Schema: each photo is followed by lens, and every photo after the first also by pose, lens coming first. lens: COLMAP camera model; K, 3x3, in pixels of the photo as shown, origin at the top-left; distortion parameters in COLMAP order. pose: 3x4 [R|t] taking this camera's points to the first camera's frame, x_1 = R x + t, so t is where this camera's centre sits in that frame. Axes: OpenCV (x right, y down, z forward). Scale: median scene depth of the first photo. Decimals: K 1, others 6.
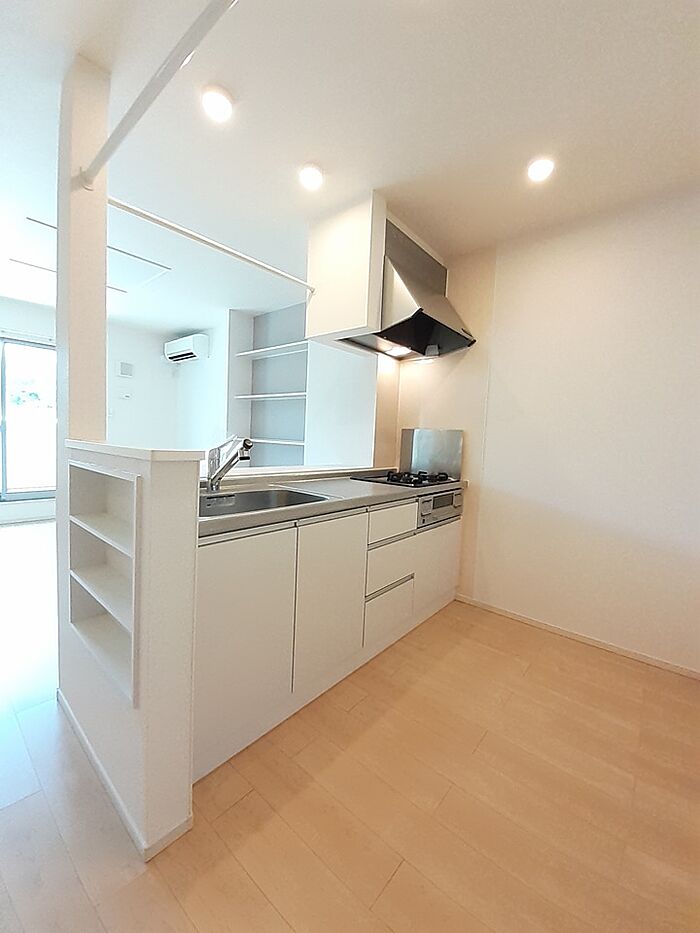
lens RADIAL K [[375.7, 0, 352.4], [0, 375.7, 462.8], [0, 0, 1]] dist [-0.001319, -0.000800]
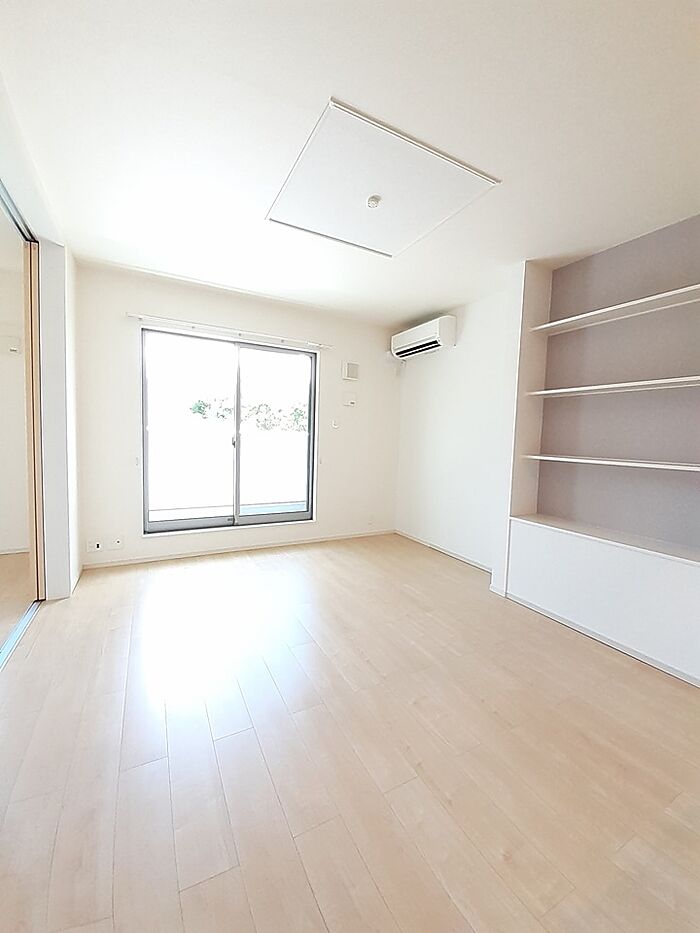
lens RADIAL K [[375.7, 0, 347.8], [0, 375.7, 463.5], [0, 0, 1]] dist [-0.001319, -0.000800]
pose [[0.926025, 0.008377, -0.377369, -0.340074], [-0.012387, 0.999890, -0.008200, -0.041360], [0.377258, 0.012268, 0.926027, 0.259003]]
